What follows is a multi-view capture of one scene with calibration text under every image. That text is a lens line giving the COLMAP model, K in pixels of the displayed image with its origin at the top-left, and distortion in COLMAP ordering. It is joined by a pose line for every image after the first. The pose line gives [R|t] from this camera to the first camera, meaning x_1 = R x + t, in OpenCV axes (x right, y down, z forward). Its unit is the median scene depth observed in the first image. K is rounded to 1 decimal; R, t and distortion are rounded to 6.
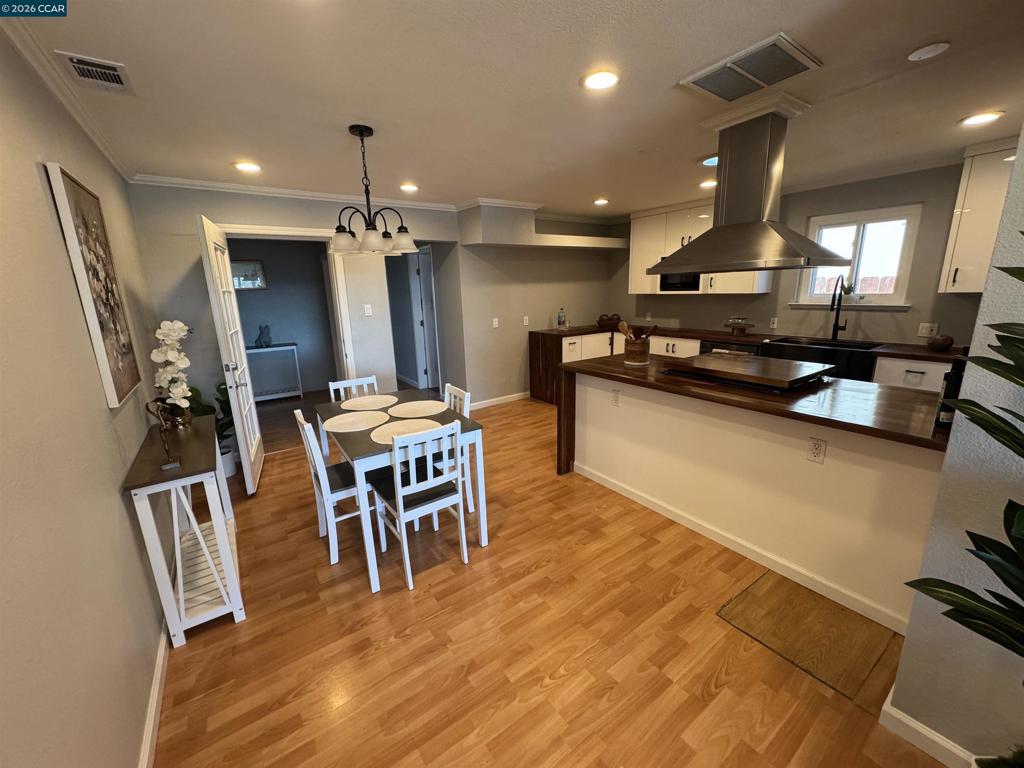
lens RADIAL K [[411.2, 0, 514.0], [0, 411.2, 383.5], [0, 0, 1]] dist [-0.002336, 0.000585]
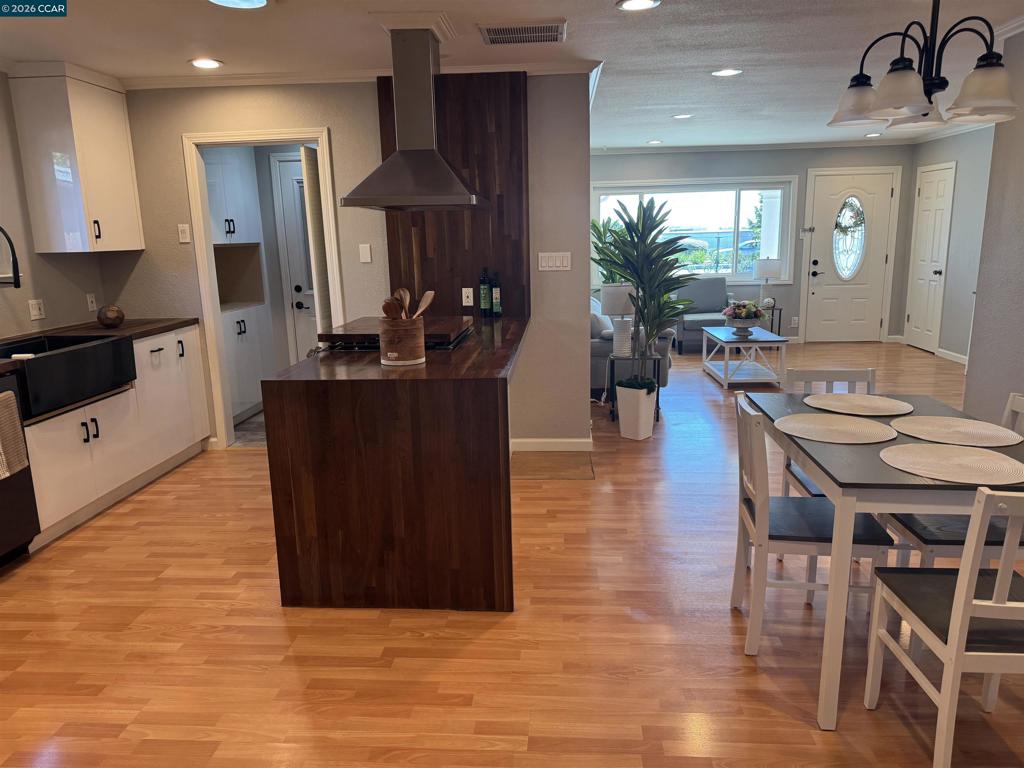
lens RADIAL K [[723.2, 0, 509.0], [0, 723.2, 394.4], [0, 0, 1]] dist [0.059576, -0.070933]
pose [[-0.773996, -0.092260, 0.626433, -0.469062], [0.185171, 0.913097, 0.363270, -0.374343], [-0.605509, 0.397167, -0.689650, 1.781705]]
